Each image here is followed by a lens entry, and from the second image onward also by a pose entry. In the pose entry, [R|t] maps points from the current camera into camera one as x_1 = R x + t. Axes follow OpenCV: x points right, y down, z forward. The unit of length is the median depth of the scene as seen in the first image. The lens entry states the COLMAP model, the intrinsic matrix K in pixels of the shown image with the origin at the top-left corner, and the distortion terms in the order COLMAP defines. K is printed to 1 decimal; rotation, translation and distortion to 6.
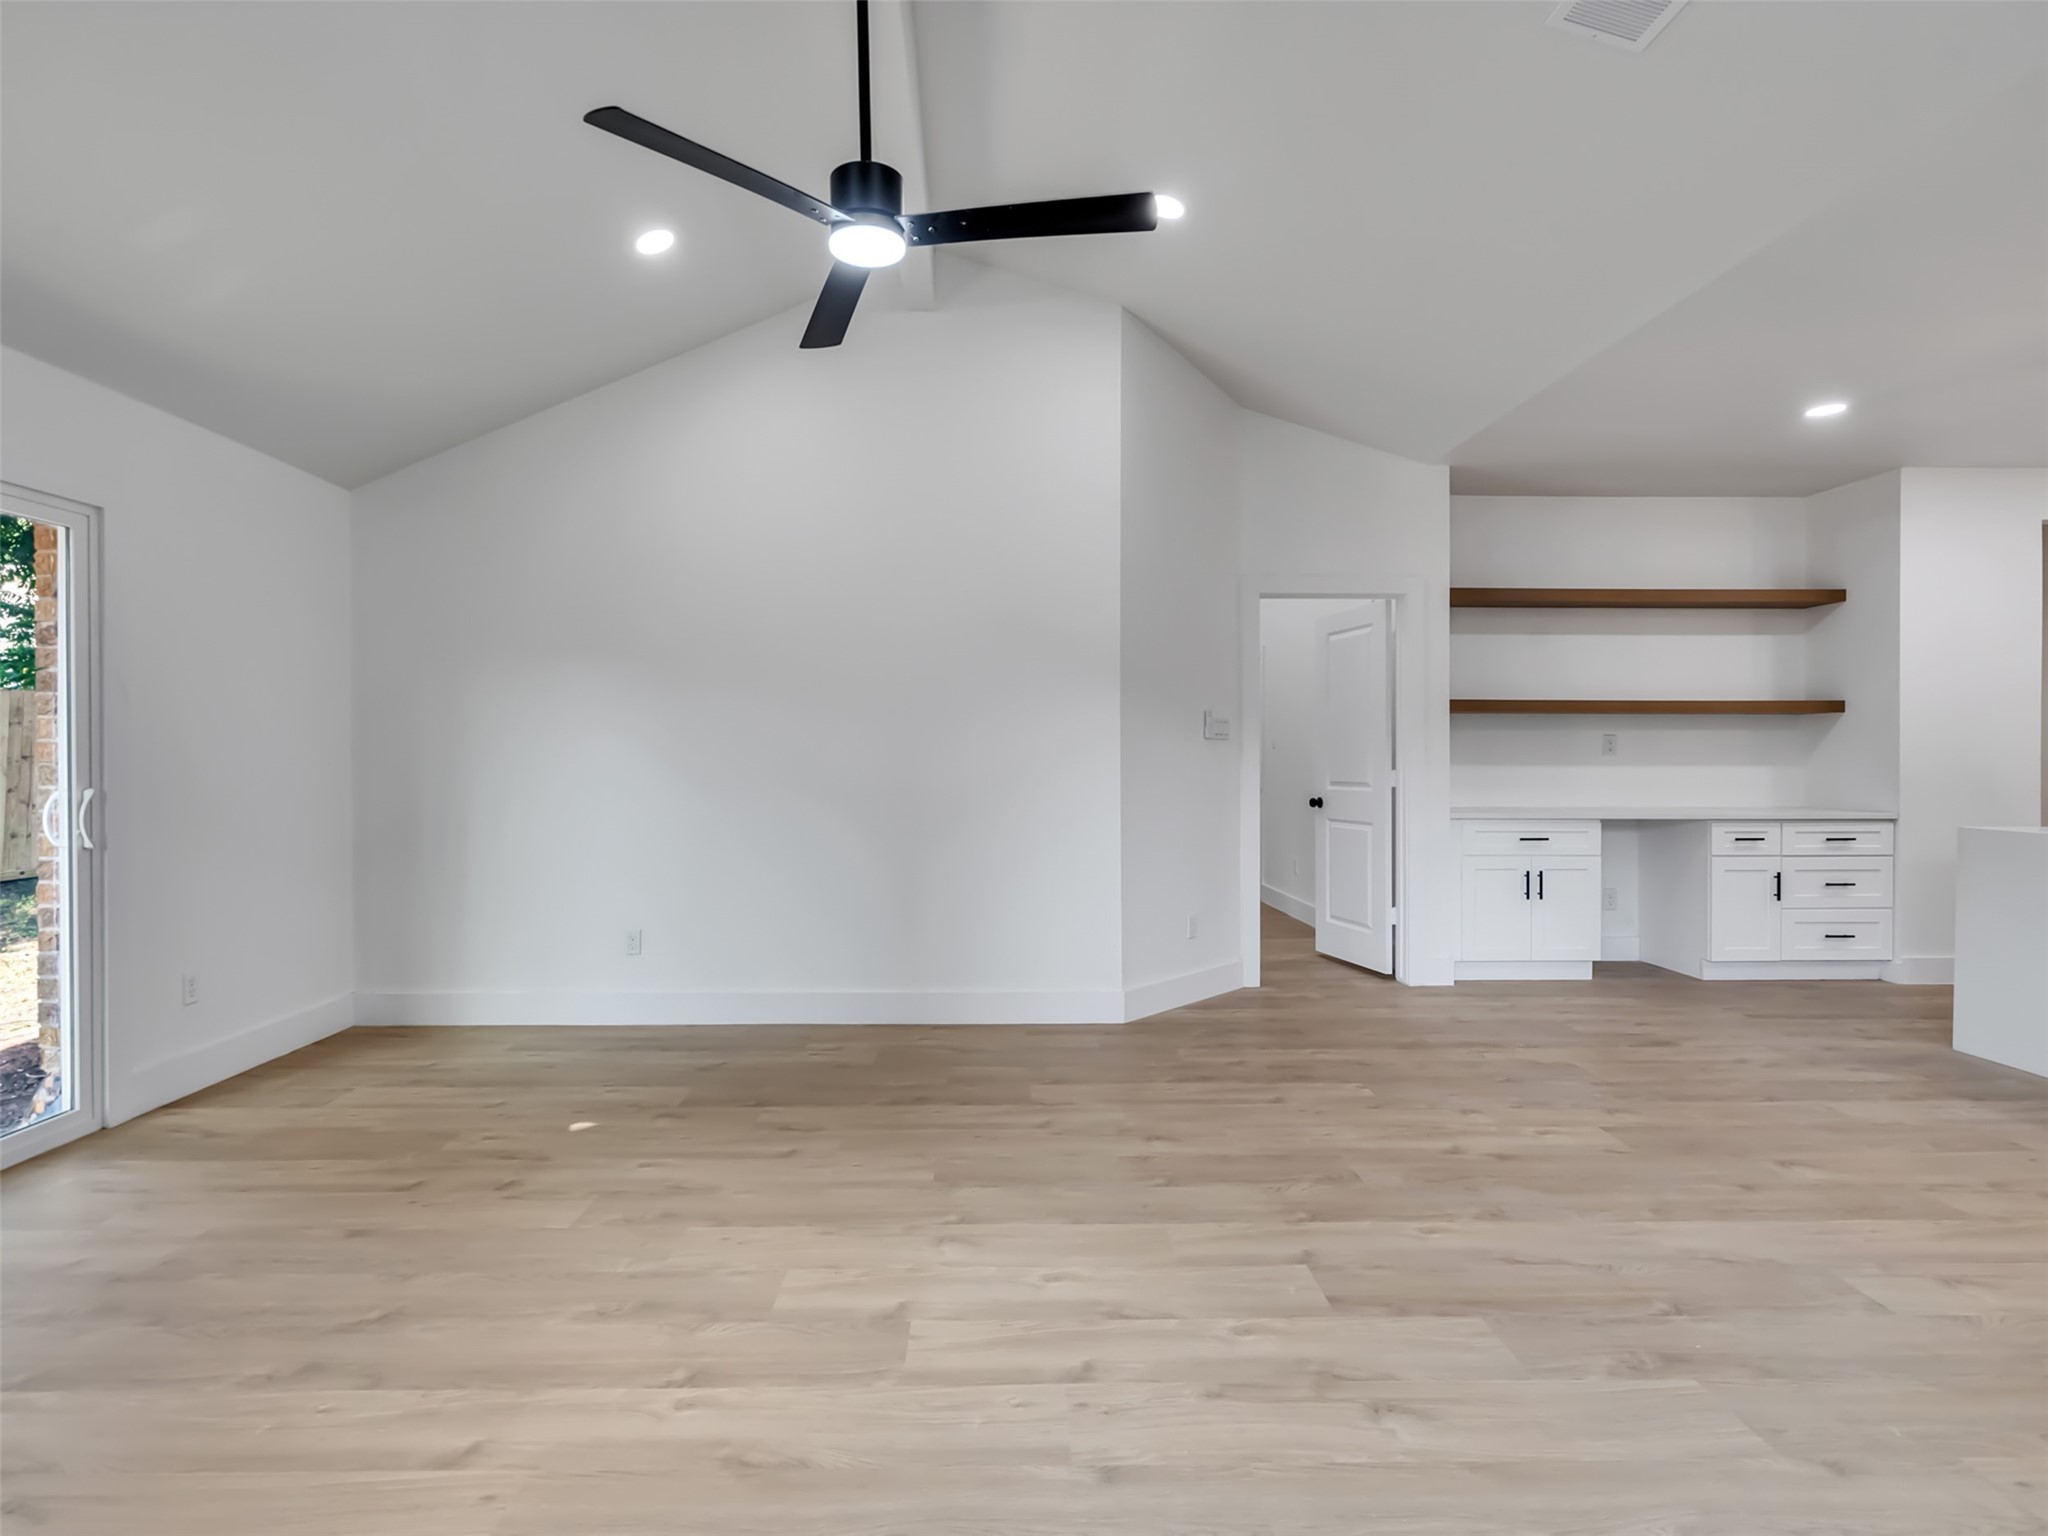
lens RADIAL K [[1055.7, 0, 1007.3], [0, 1055.7, 773.3], [0, 0, 1]] dist [-0.005048, 0.003712]
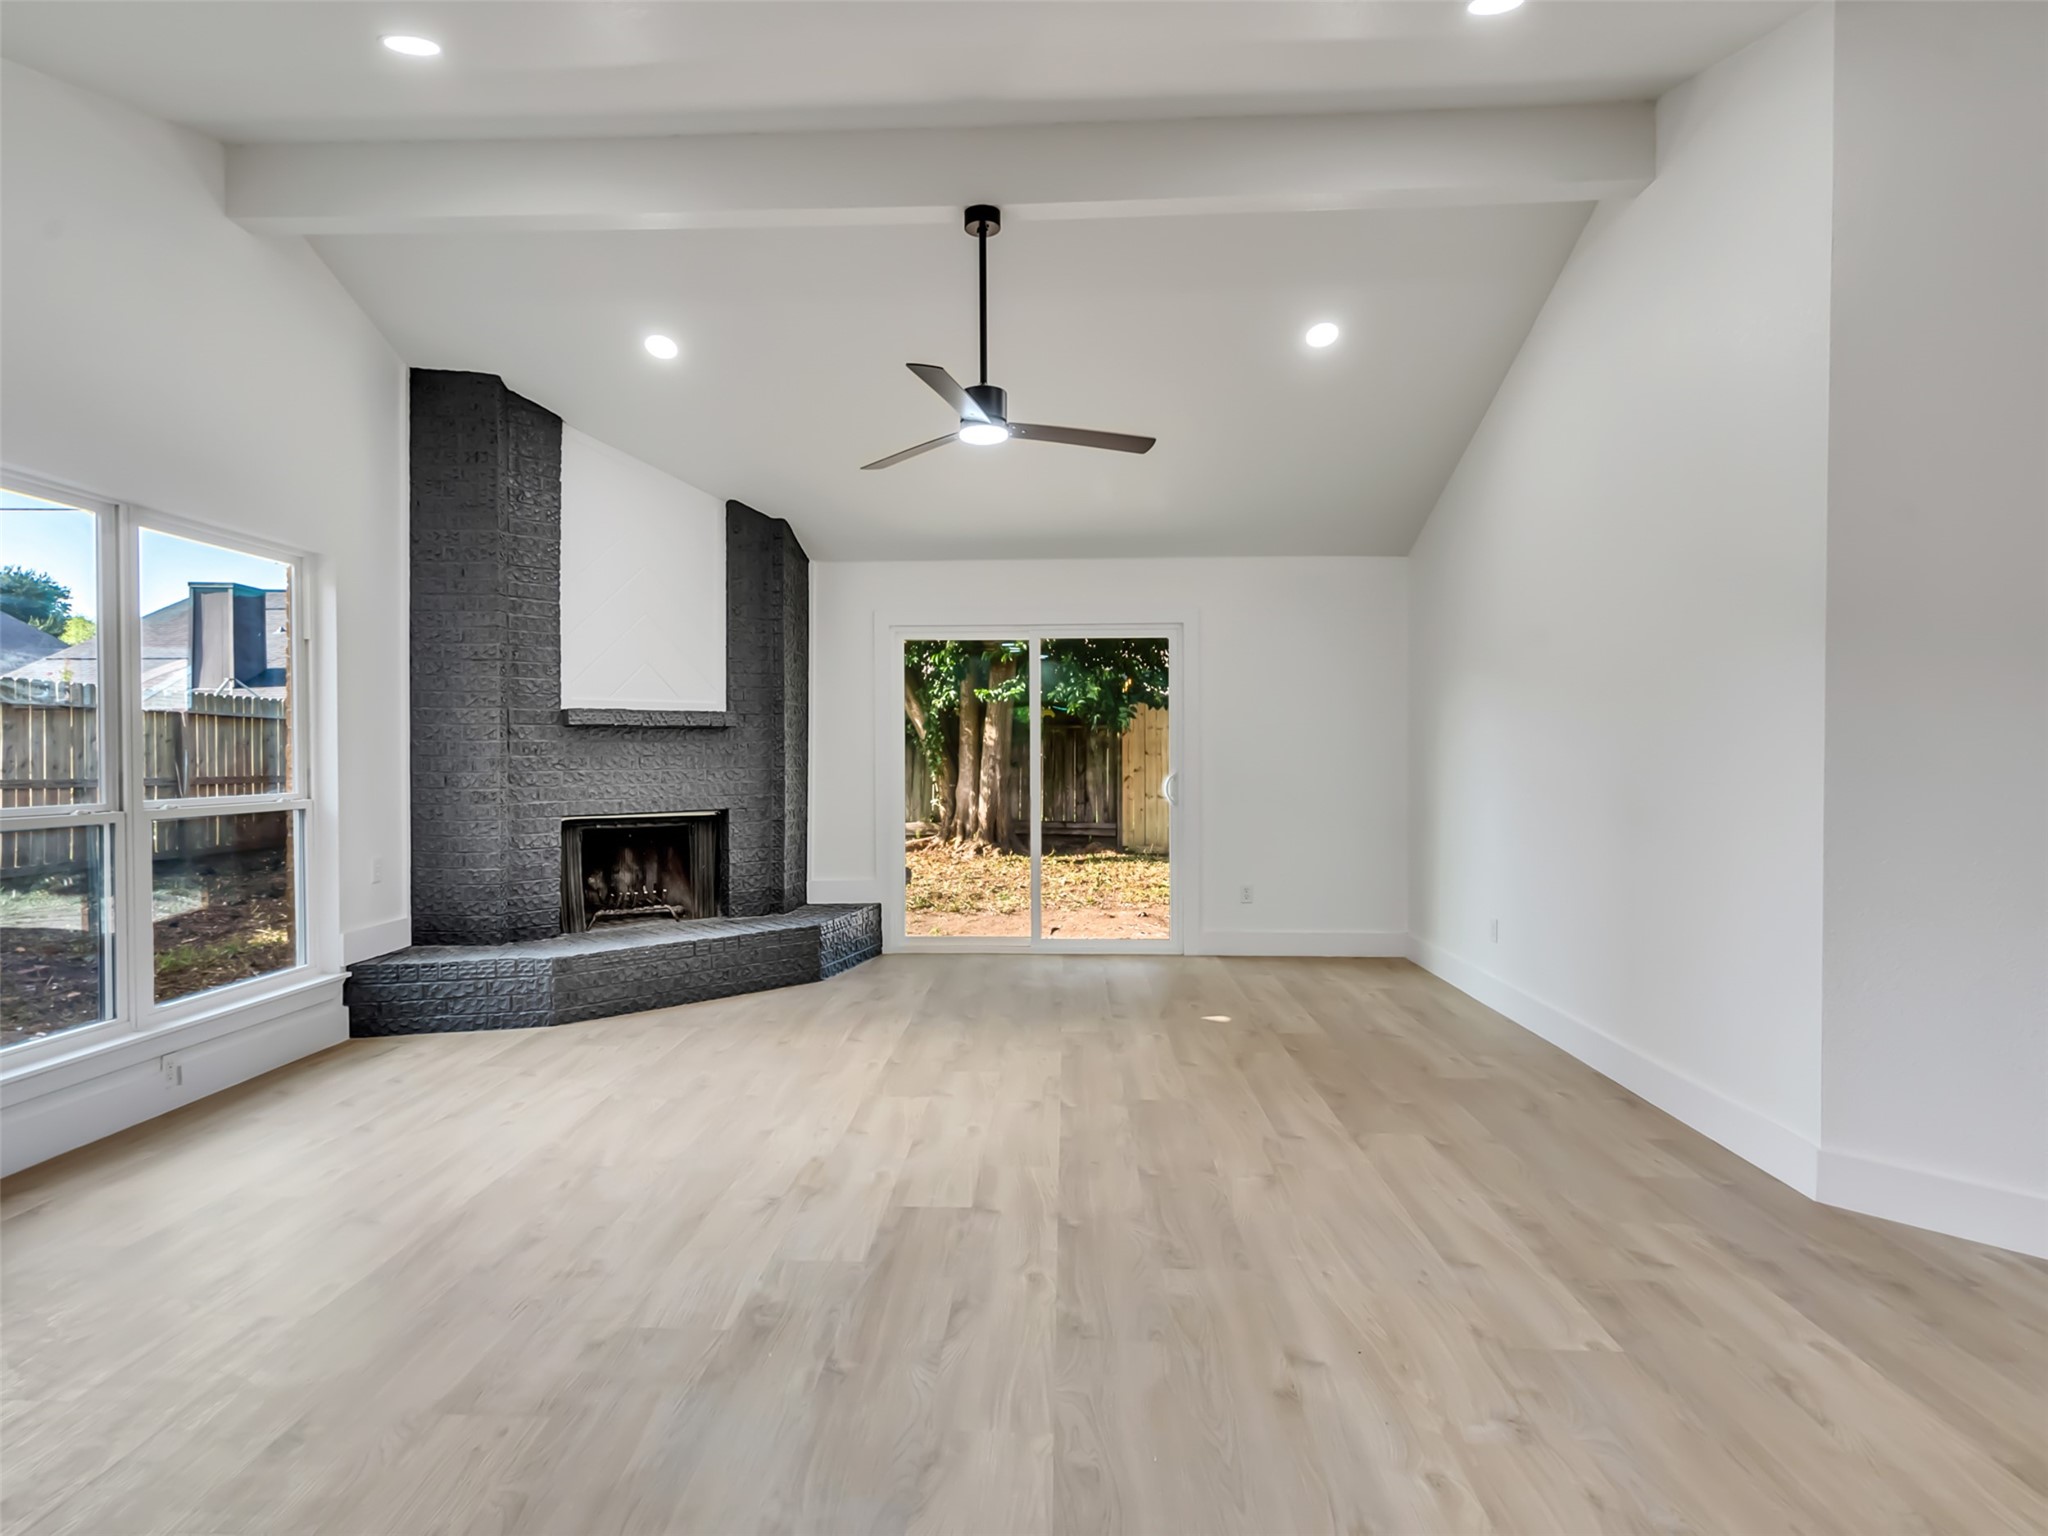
lens RADIAL K [[1055.7, 0, 1009.7], [0, 1055.7, 766.6], [0, 0, 1]] dist [-0.005048, 0.003712]
pose [[-0.065375, 0.011180, -0.997798, 0.931130], [-0.014743, 0.999817, 0.012169, -0.013817], [0.997752, 0.015506, -0.065199, 0.734684]]
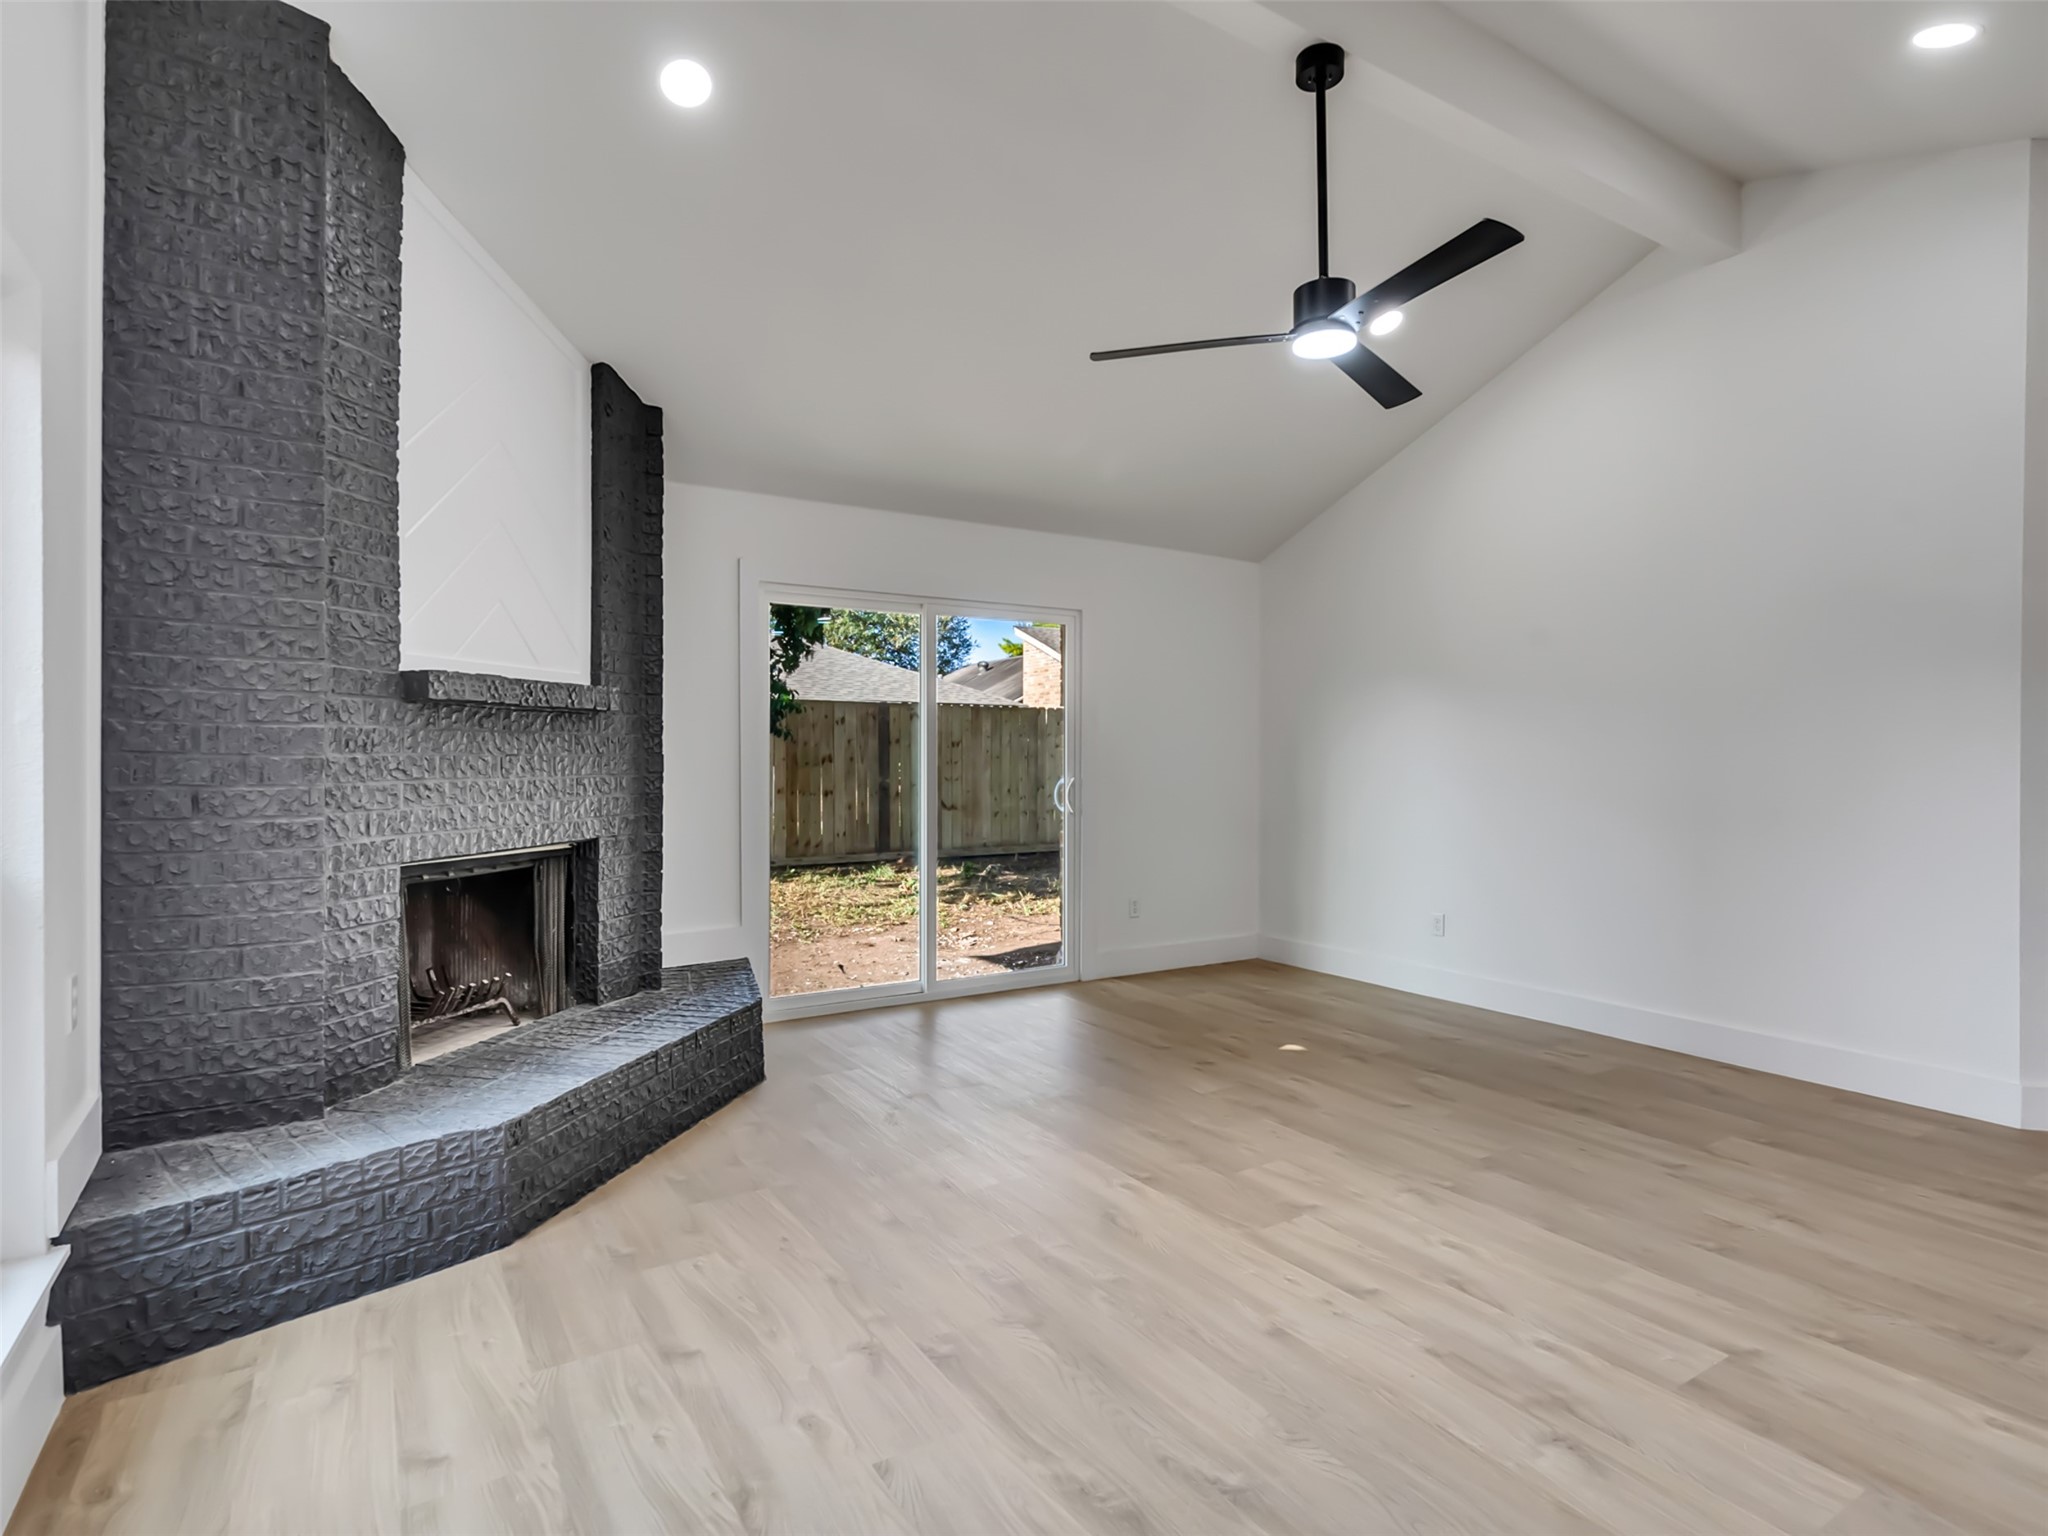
lens RADIAL K [[1055.7, 0, 1011.4], [0, 1055.7, 765.5], [0, 0, 1]] dist [-0.005048, 0.003712]
pose [[0.515088, 0.007819, -0.857102, 0.472645], [-0.017248, 0.999850, -0.001244, -0.000781], [0.856964, 0.015424, 0.515146, 0.034848]]
